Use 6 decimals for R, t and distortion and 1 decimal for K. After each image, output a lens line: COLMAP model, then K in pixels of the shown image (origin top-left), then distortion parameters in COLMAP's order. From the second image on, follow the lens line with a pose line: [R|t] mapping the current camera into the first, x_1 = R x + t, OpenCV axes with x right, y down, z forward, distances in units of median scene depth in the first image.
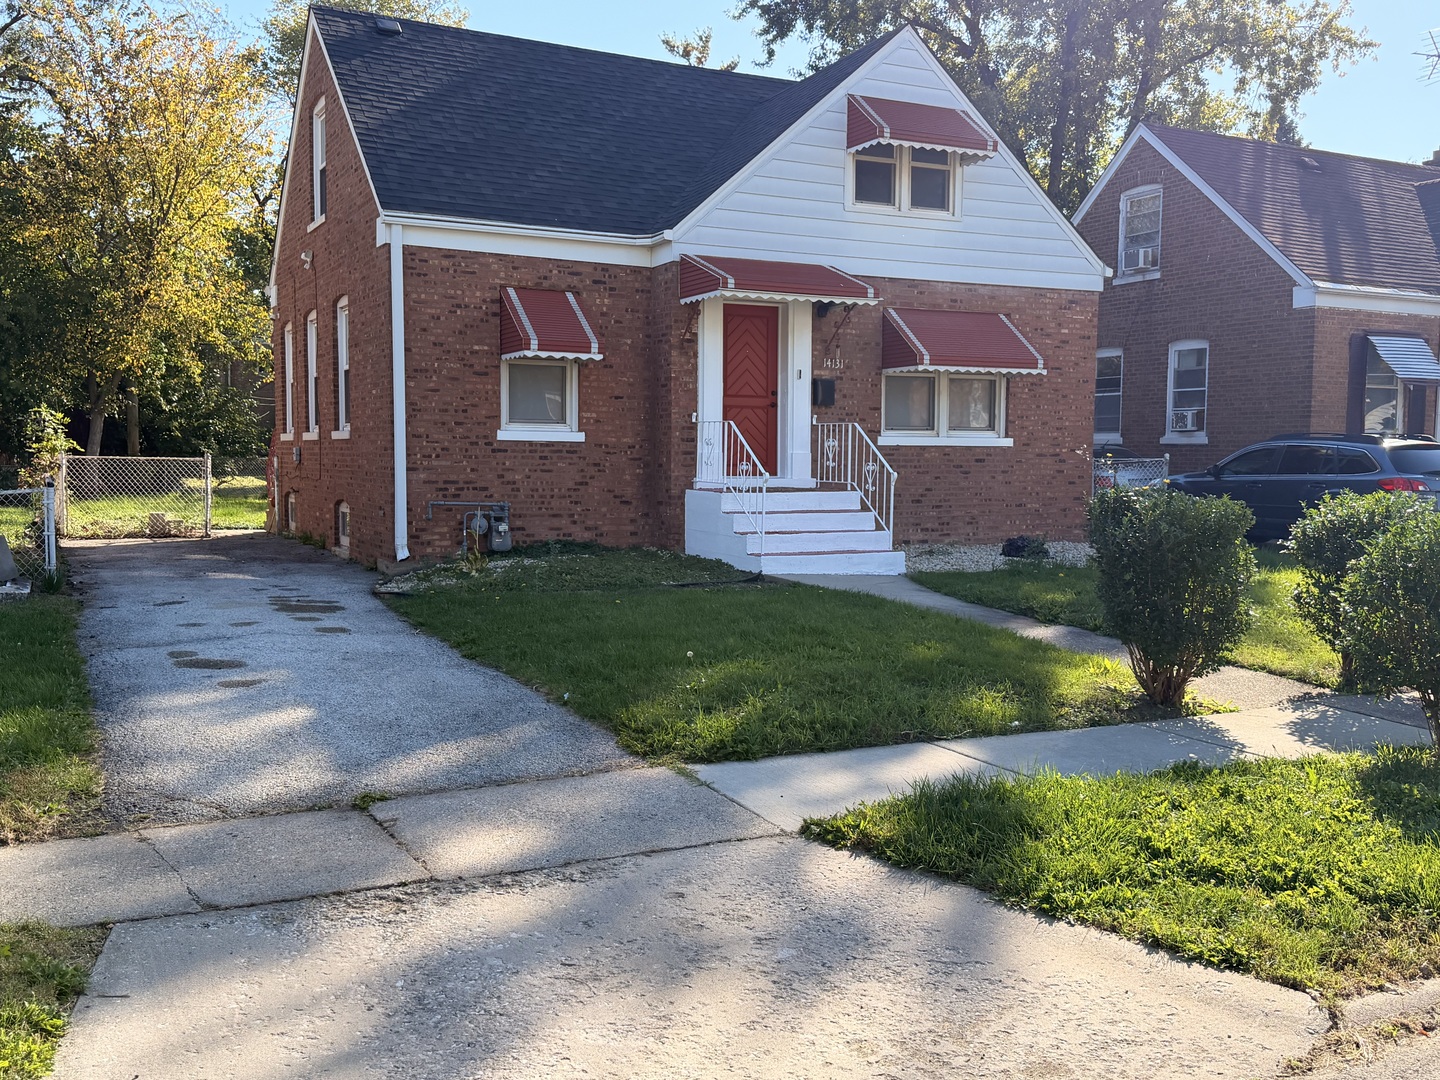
lens RADIAL K [[1408.1, 0, 737.5], [0, 1408.1, 546.4], [0, 0, 1]] dist [0.124413, -0.000413]
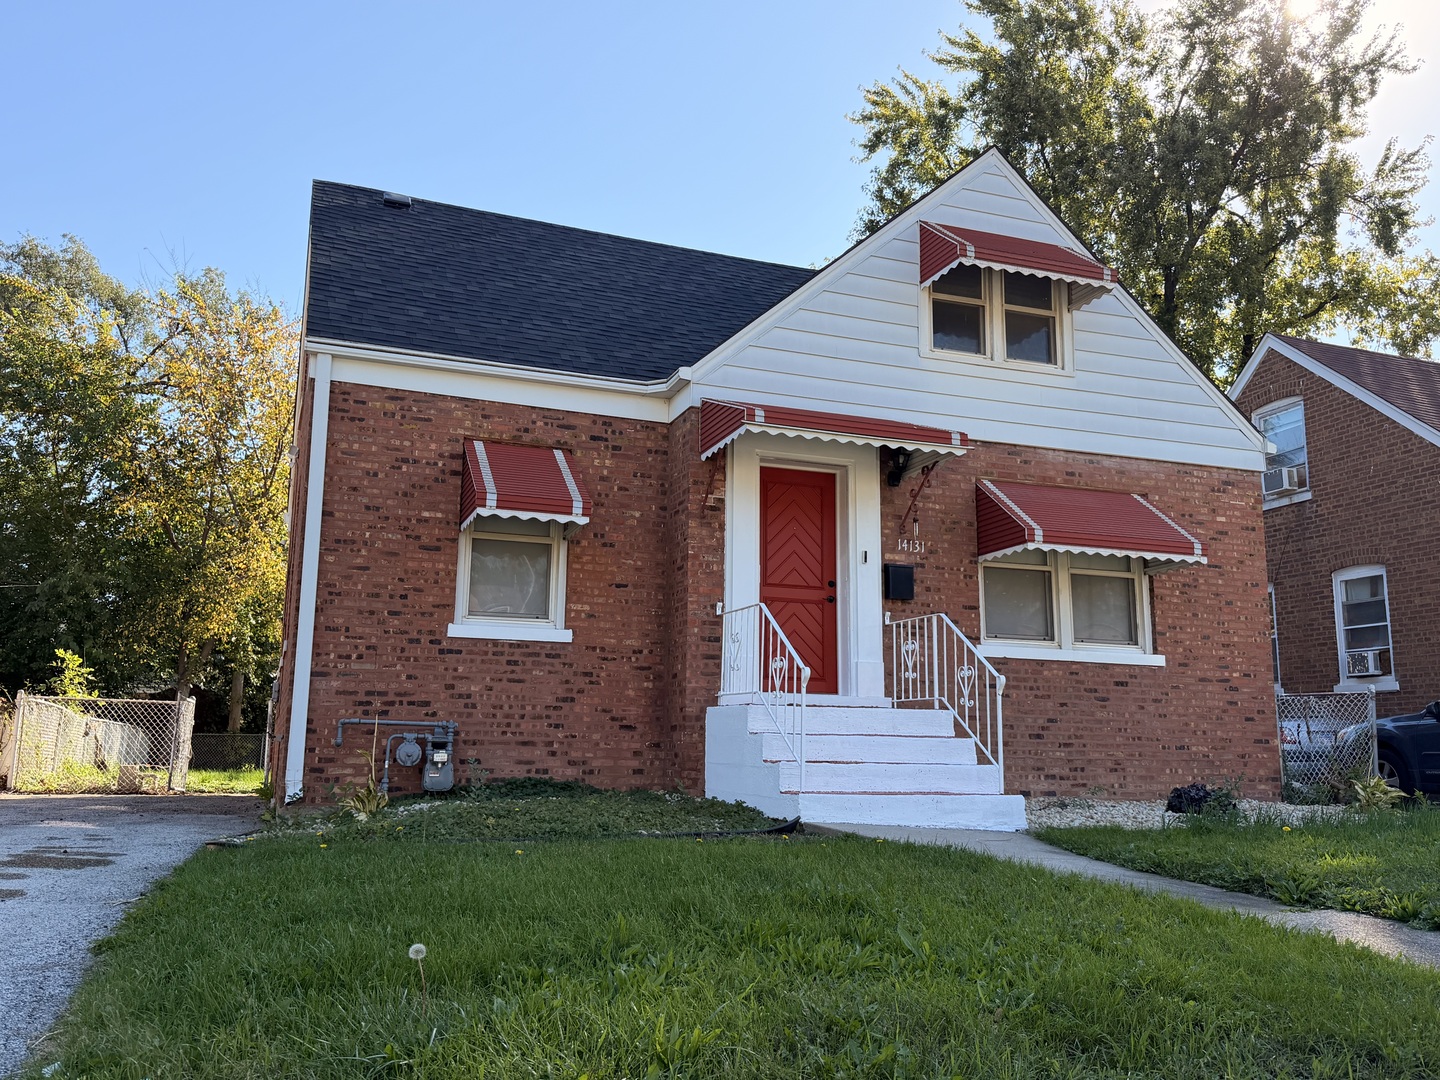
lens RADIAL K [[1204.4, 0, 720.0], [0, 1204.4, 540.0], [0, 0, 1]] dist [0.176391, -0.383111]
pose [[0.993153, -0.018617, -0.115328, 0.042645], [-0.010294, 0.969435, -0.245132, 0.028028], [0.116367, 0.244641, 0.962606, 0.379078]]
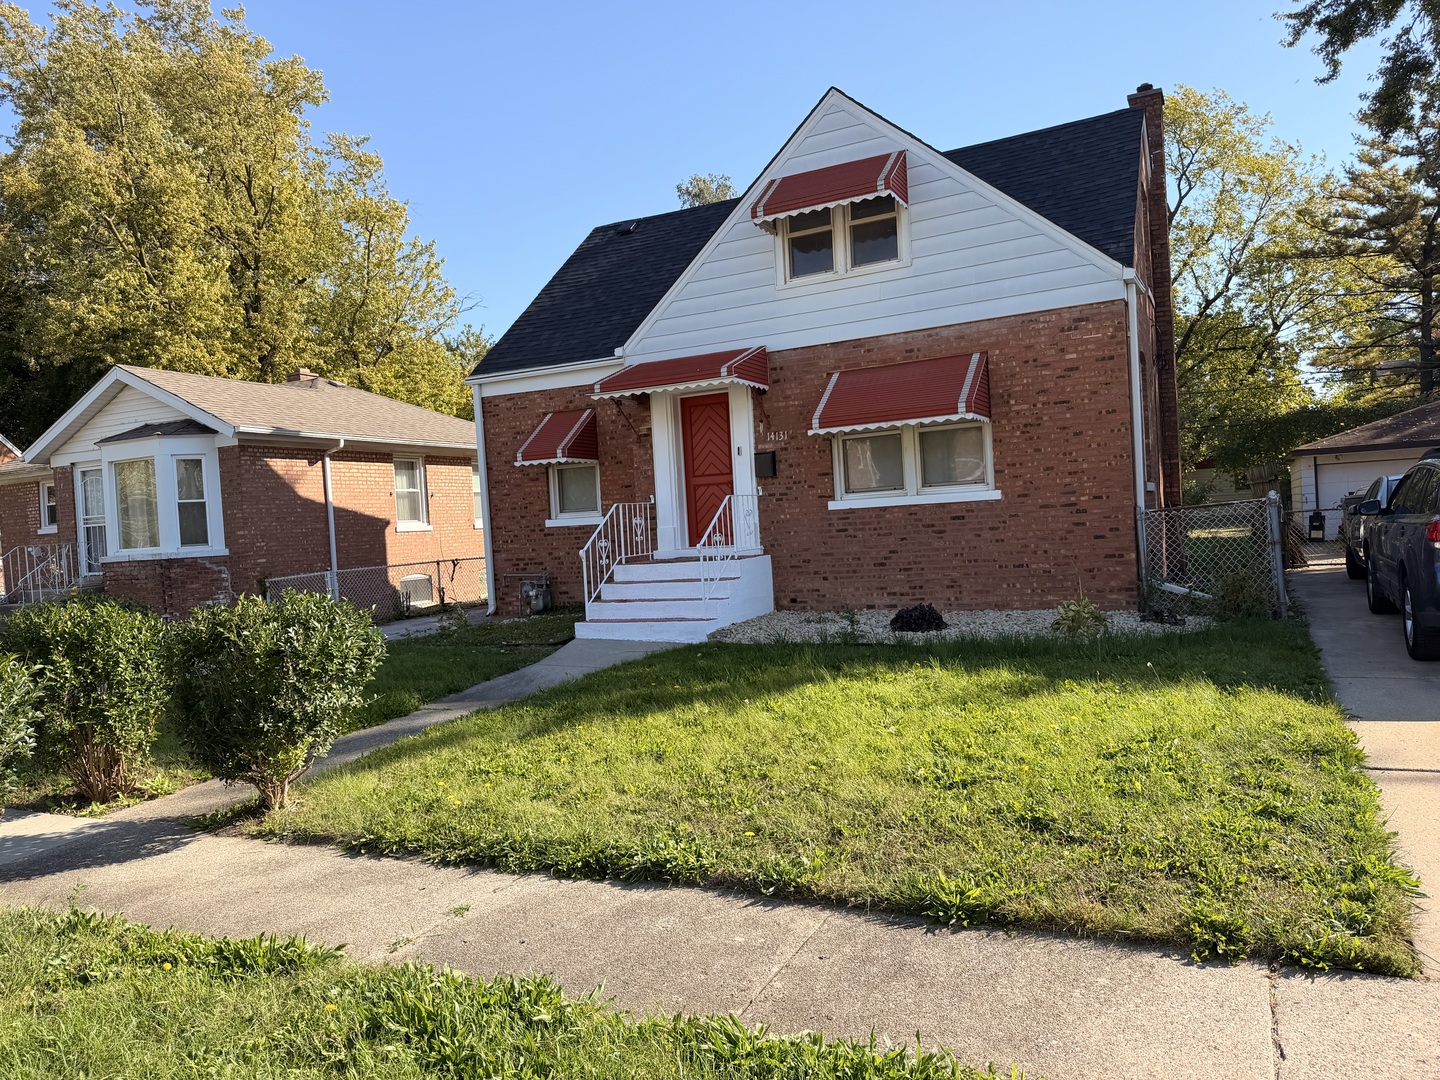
lens RADIAL K [[985.7, 0, 722.3], [0, 985.7, 533.2], [0, 0, 1]] dist [0.081467, -0.004162]
pose [[0.583824, -0.032878, -0.811214, 0.662858], [0.010787, 0.999406, -0.032741, -0.035096], [0.811808, 0.010365, 0.583832, 0.560937]]
